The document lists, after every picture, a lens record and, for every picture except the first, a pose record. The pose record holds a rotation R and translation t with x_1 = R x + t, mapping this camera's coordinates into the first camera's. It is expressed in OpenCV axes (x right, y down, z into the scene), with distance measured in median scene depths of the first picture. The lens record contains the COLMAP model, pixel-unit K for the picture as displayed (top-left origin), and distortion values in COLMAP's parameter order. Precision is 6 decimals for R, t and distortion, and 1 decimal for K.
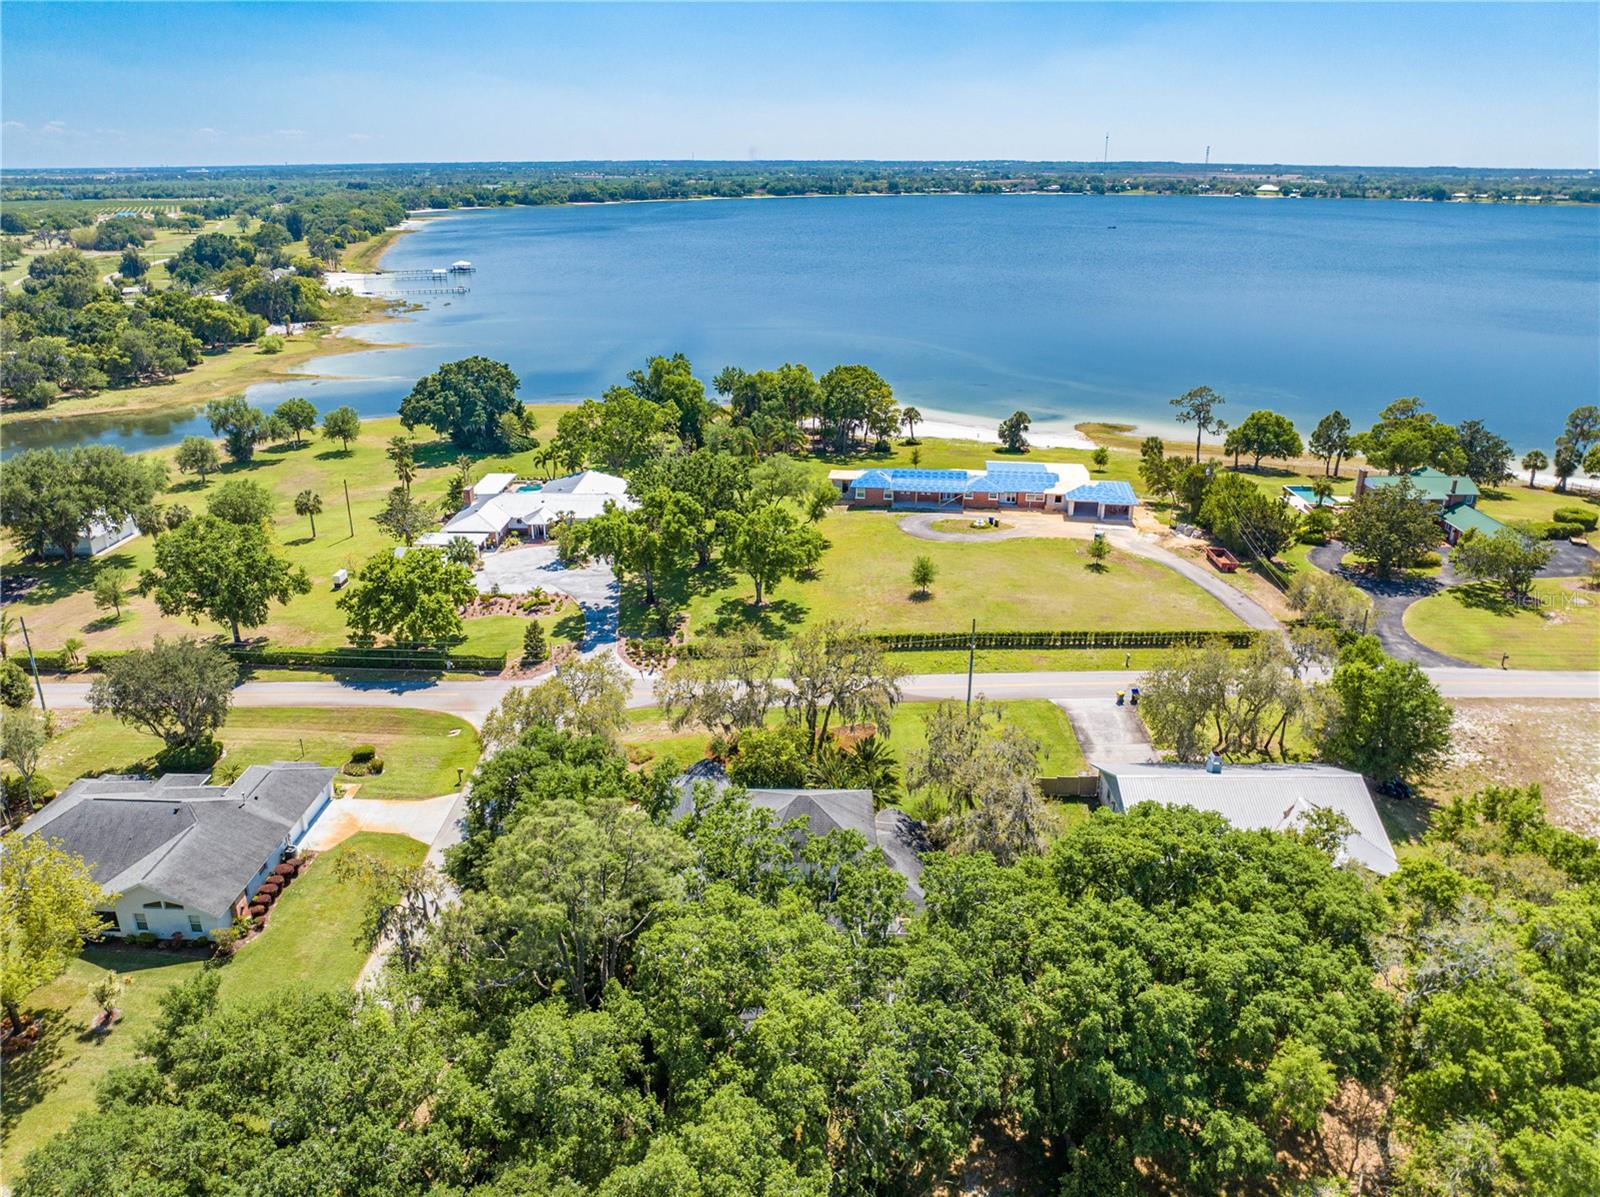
lens RADIAL K [[1130.2, 0, 792.0], [0, 1130.2, 597.4], [0, 0, 1]] dist [-0.059521, 0.032486]
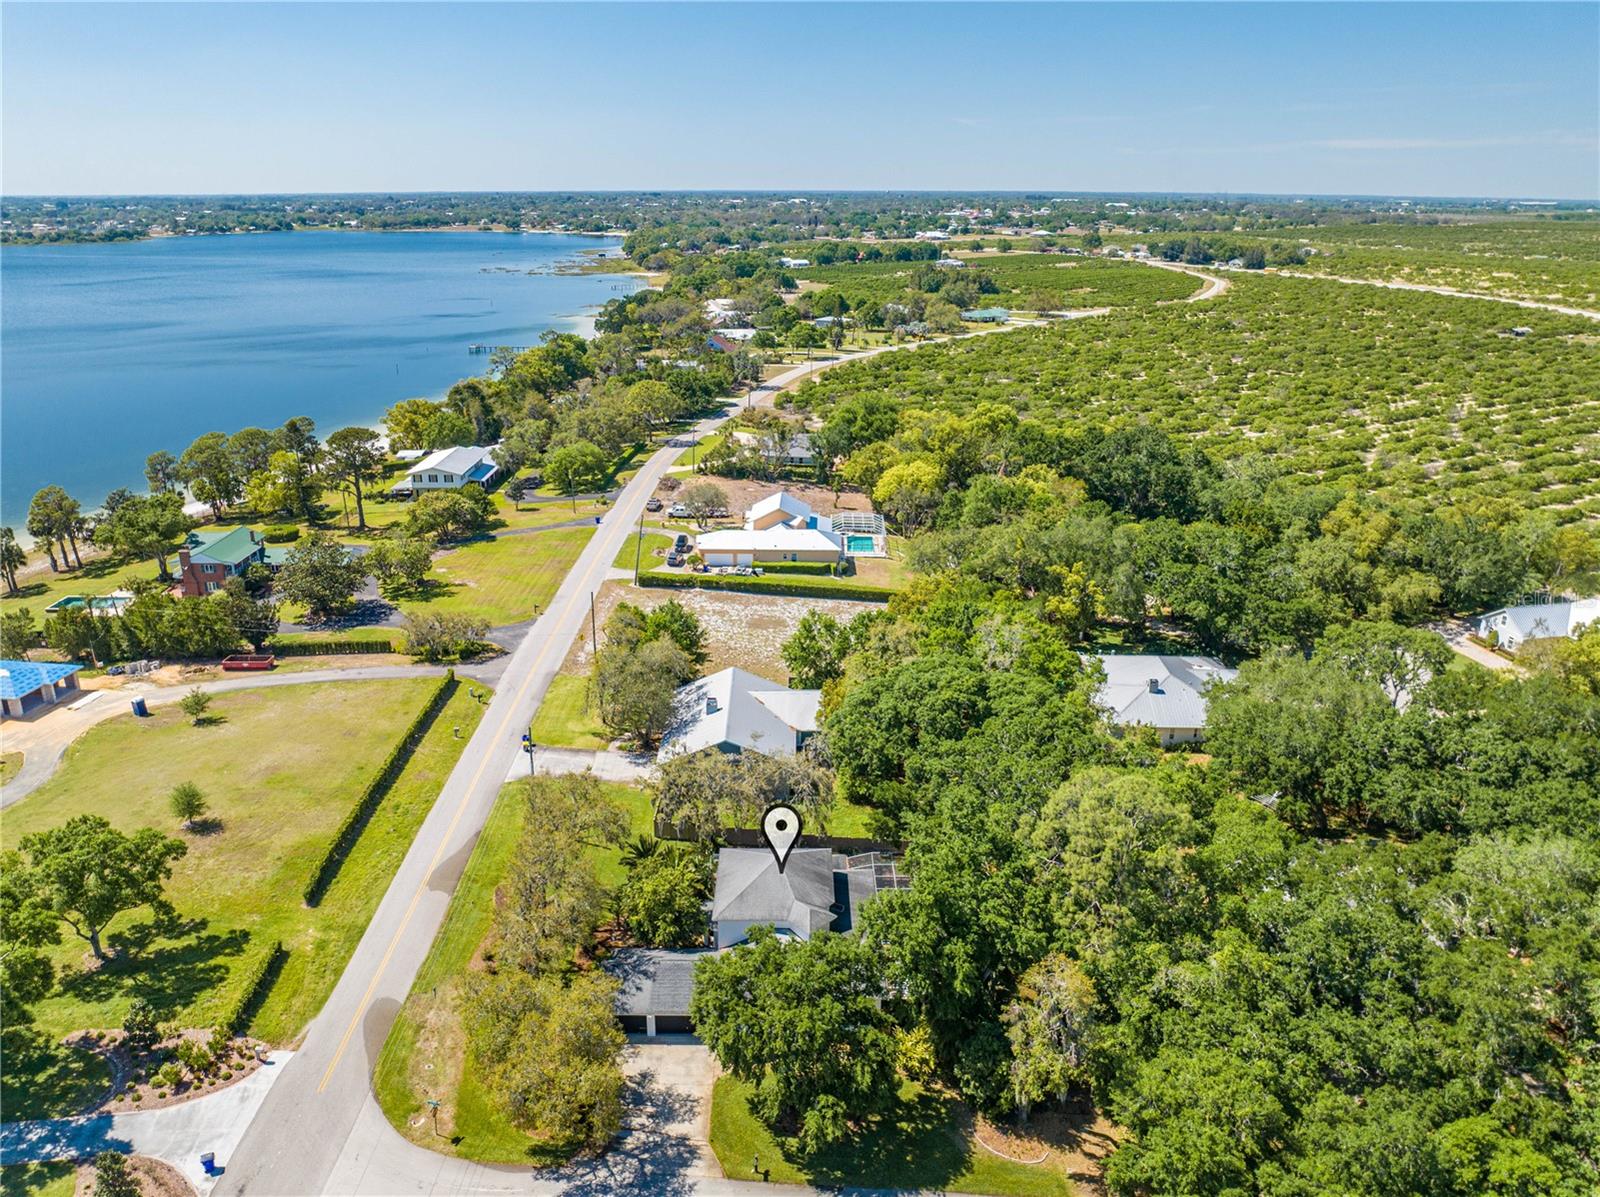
lens RADIAL K [[1144.8, 0, 790.5], [0, 1144.8, 597.0], [0, 0, 1]] dist [-0.044018, -0.000052]
pose [[-0.011262, -0.329485, 0.944093, -0.676446], [0.356009, 0.880965, 0.311701, -0.281443], [-0.934415, 0.339617, 0.107378, 0.520666]]
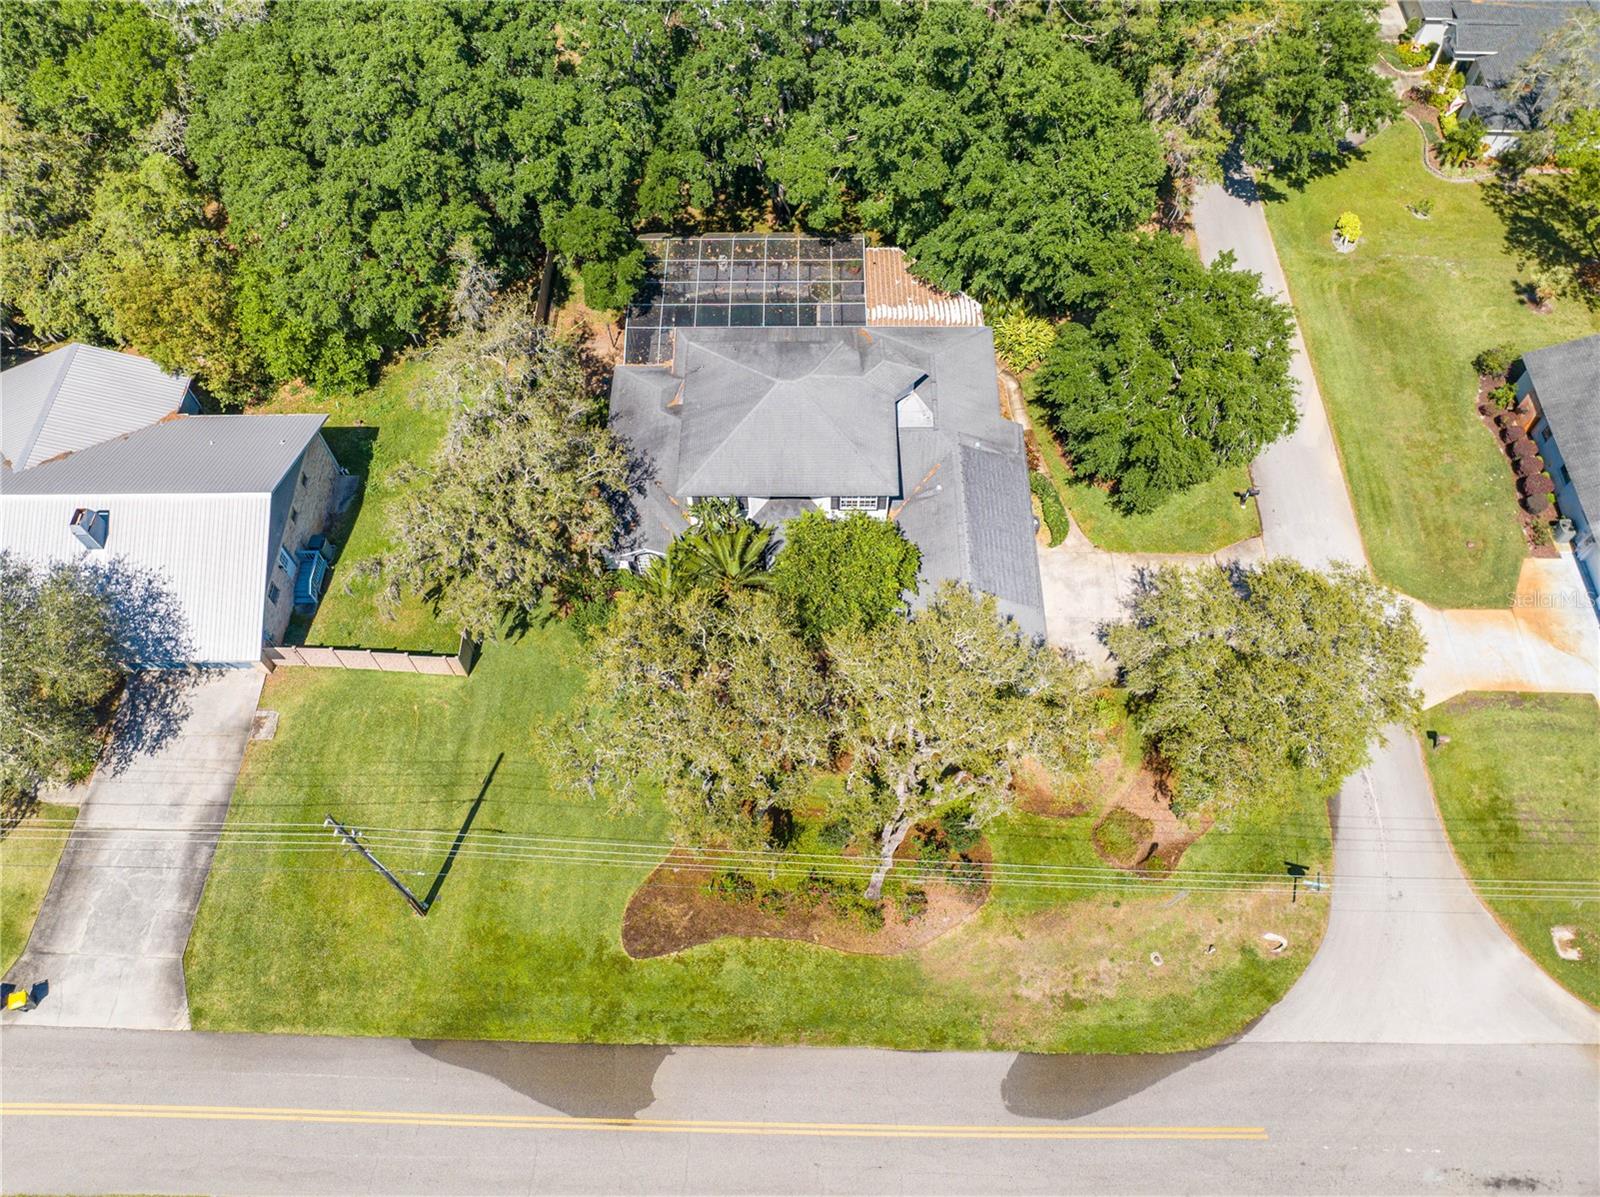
lens RADIAL K [[1130.2, 0, 792.0], [0, 1130.2, 597.4], [0, 0, 1]] dist [-0.059521, 0.032486]
pose [[-0.999822, 0.010920, 0.015403, -0.000727], [0.017036, 0.169941, 0.985307, -0.304556], [0.008142, 0.985394, -0.170097, 0.836525]]
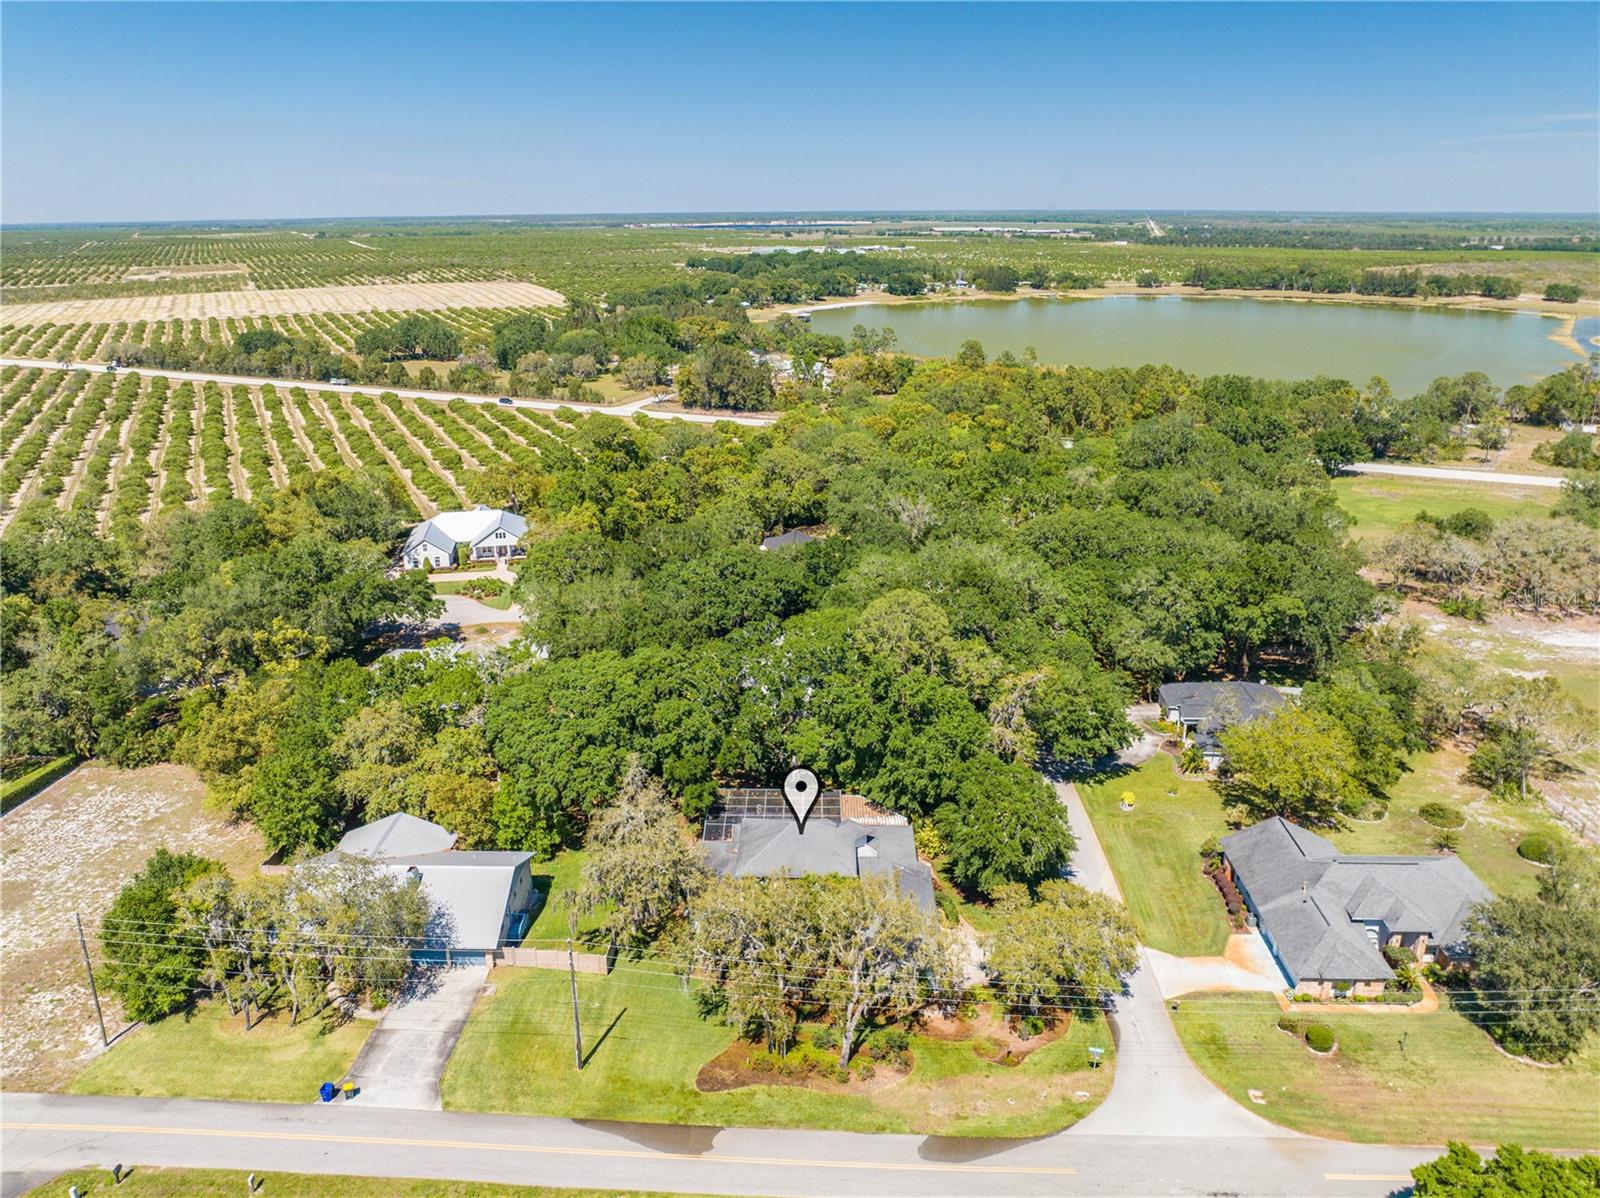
lens RADIAL K [[1144.8, 0, 790.5], [0, 1144.8, 597.5], [0, 0, 1]] dist [-0.044018, -0.000052]
pose [[-0.999881, 0.003638, 0.015009, -0.001703], [0.012452, 0.764813, 0.644132, -0.555681], [-0.009136, 0.644242, -0.764767, 1.217781]]
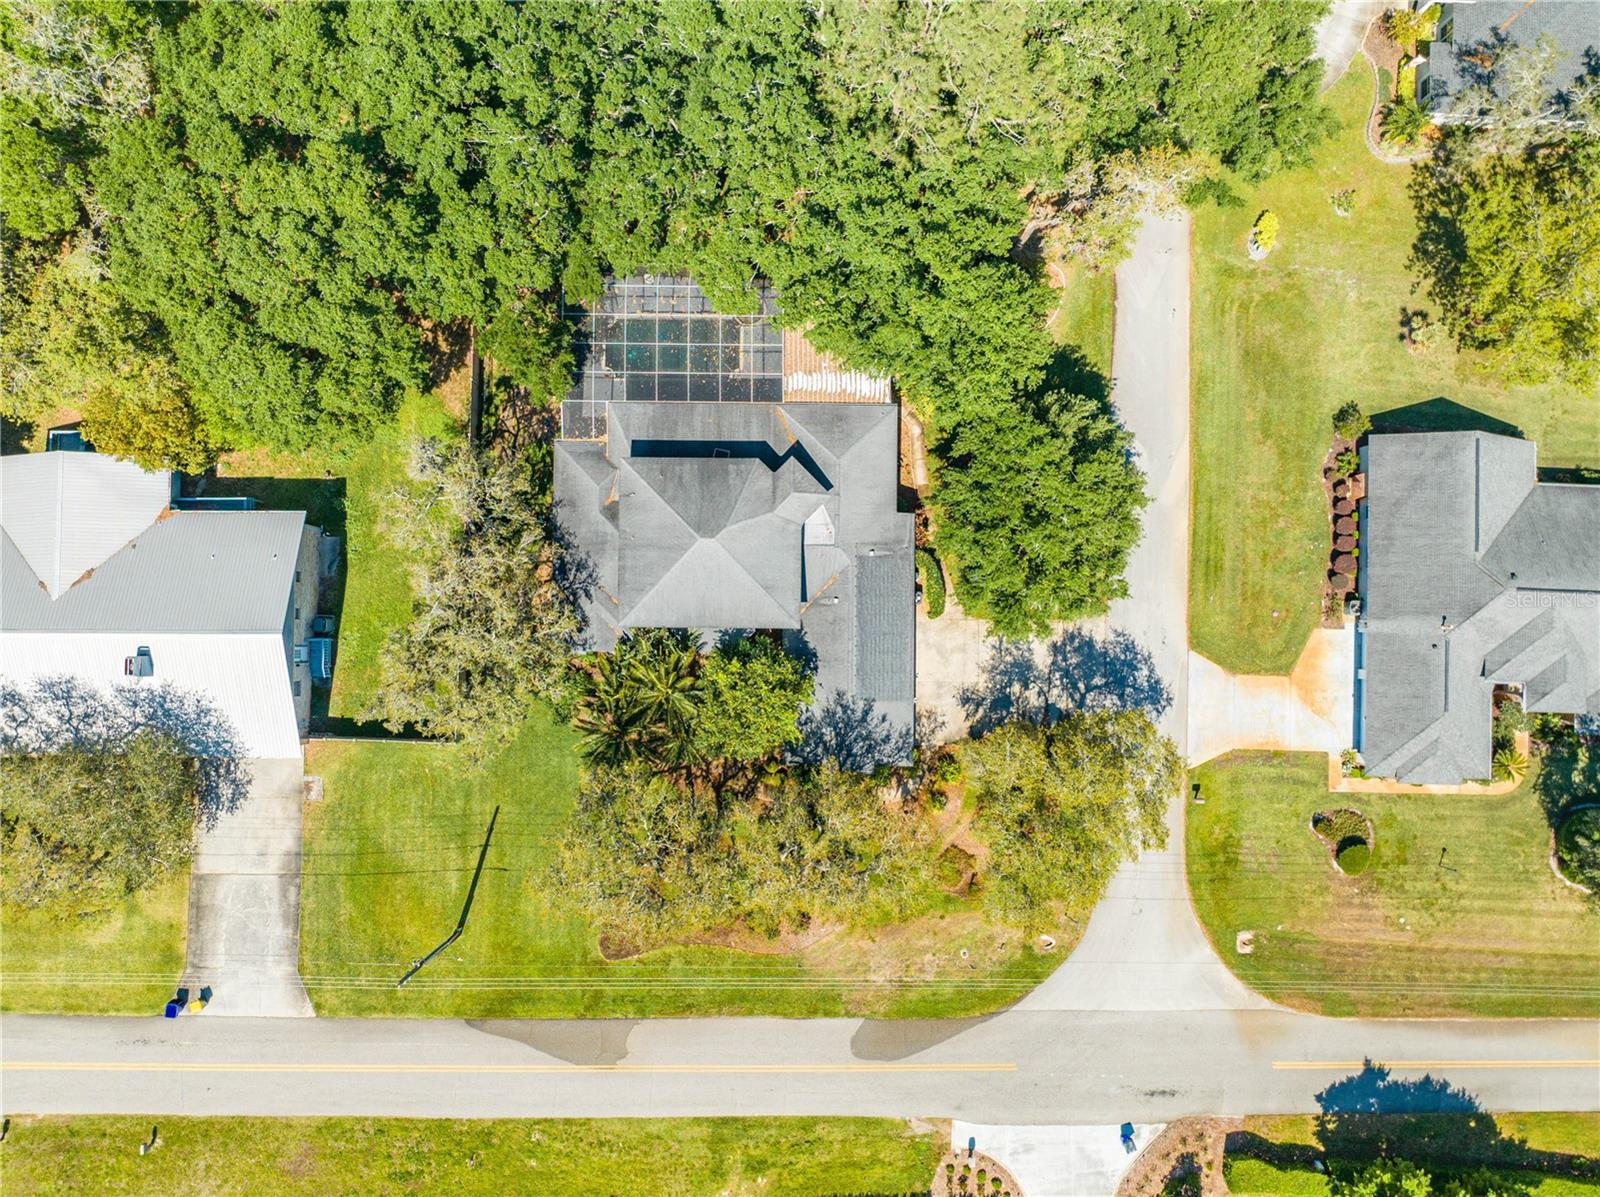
lens RADIAL K [[1121.6, 0, 787.2], [0, 1121.6, 595.2], [0, 0, 1]] dist [-0.041314, -0.000206]
pose [[-0.999923, 0.004972, -0.011342, -0.023910], [-0.012344, -0.327189, 0.944878, -0.377376], [0.000987, 0.944946, 0.327225, 0.531901]]
